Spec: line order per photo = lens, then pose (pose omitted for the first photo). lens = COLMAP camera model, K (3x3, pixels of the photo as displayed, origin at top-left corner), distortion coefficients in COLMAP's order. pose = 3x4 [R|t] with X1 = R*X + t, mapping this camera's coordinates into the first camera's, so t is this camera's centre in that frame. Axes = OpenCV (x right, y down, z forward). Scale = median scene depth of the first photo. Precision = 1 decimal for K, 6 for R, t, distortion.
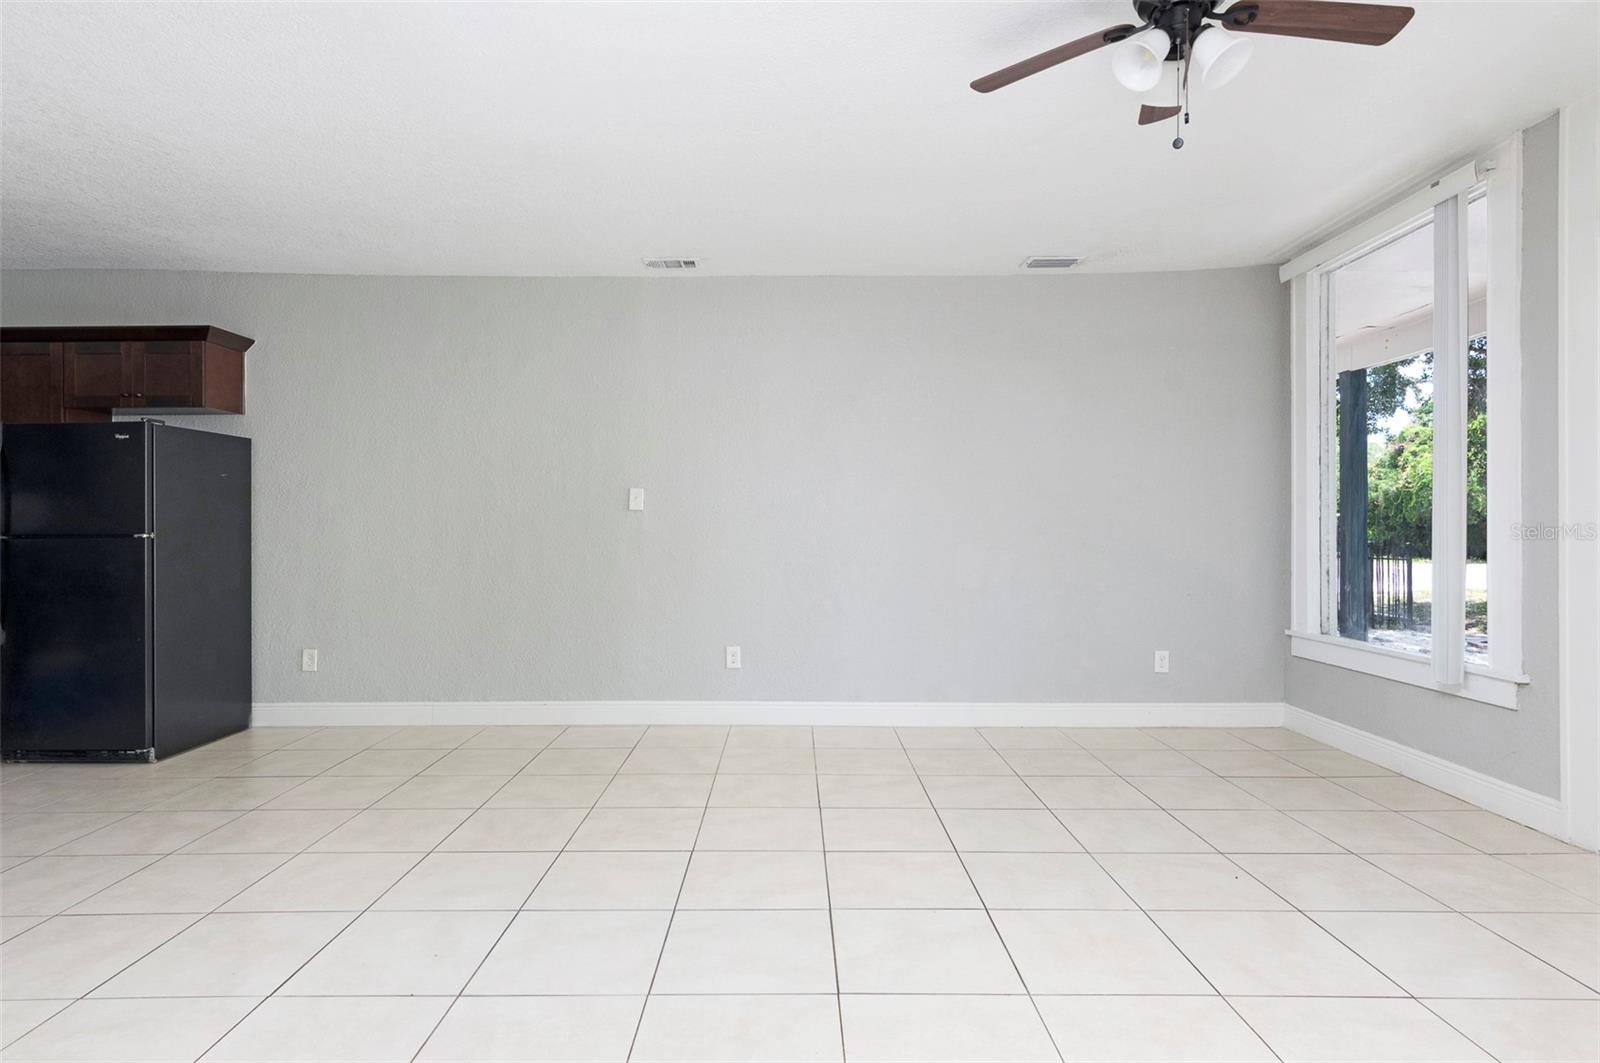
lens RADIAL K [[827.7, 0, 796.3], [0, 827.7, 530.3], [0, 0, 1]] dist [0.001022, 0.001163]
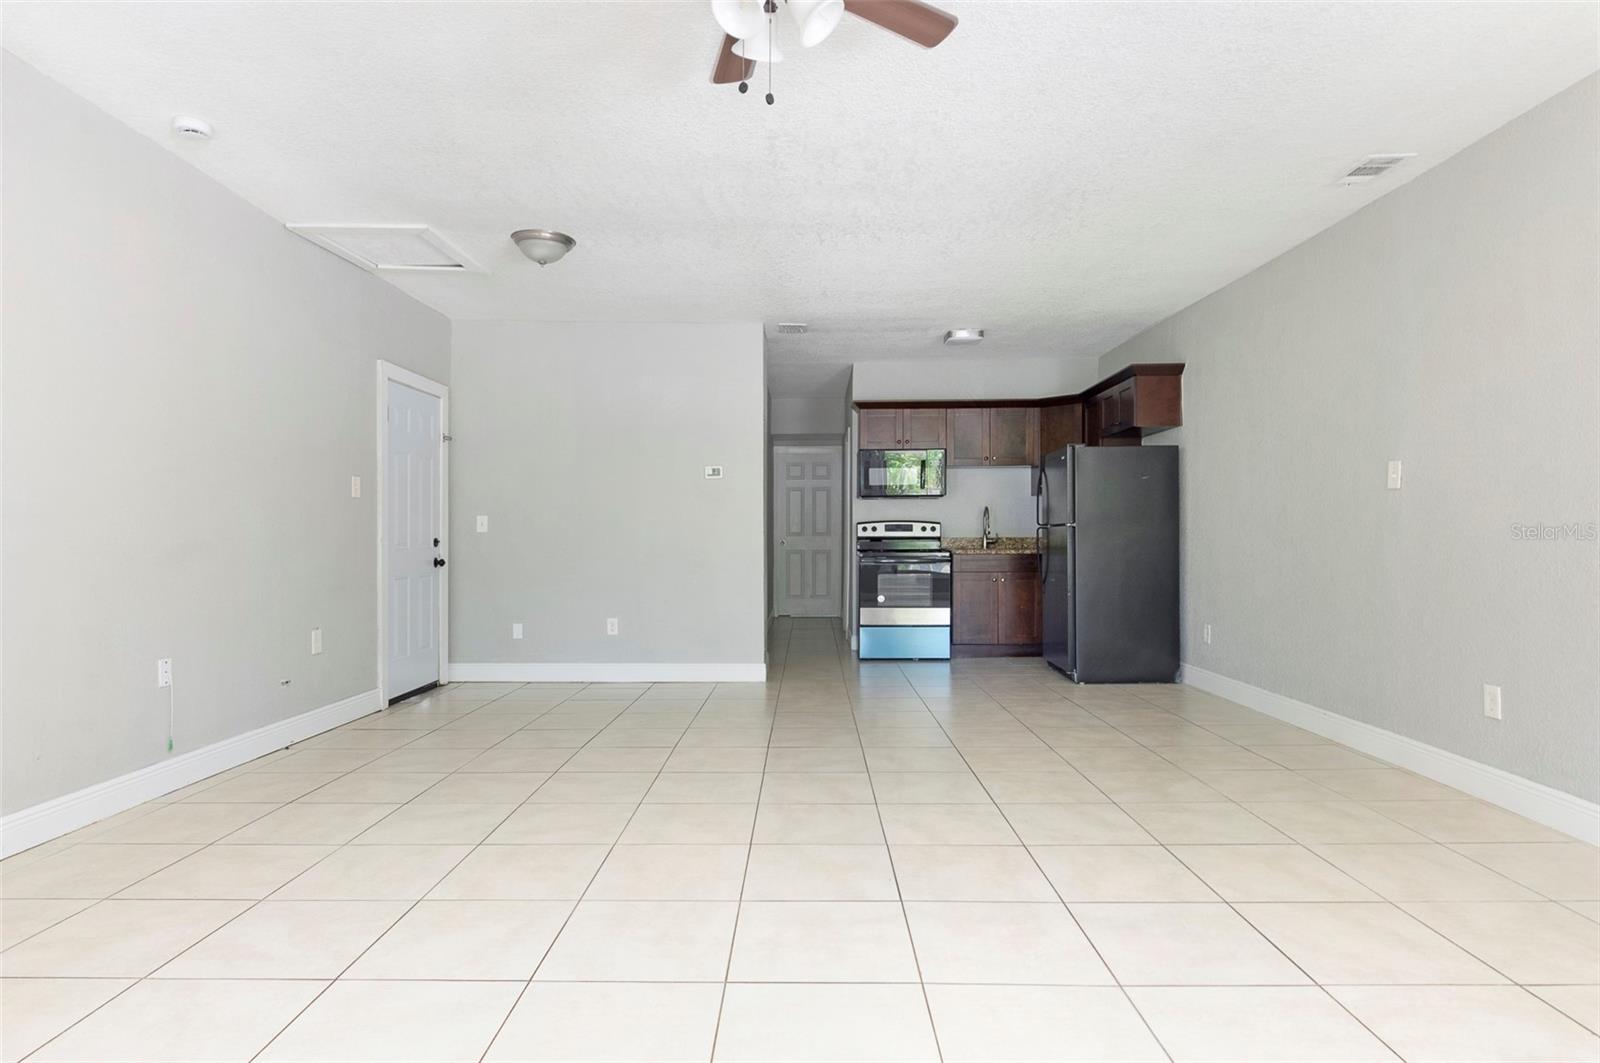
lens RADIAL K [[868.0, 0, 788.5], [0, 868.0, 533.2], [0, 0, 1]] dist [-0.001685, -0.001378]
pose [[-0.021664, 0.002819, -0.999761, 0.630407], [-0.000300, 0.999996, 0.002827, 0.015794], [0.999765, 0.000361, -0.021663, 0.452577]]
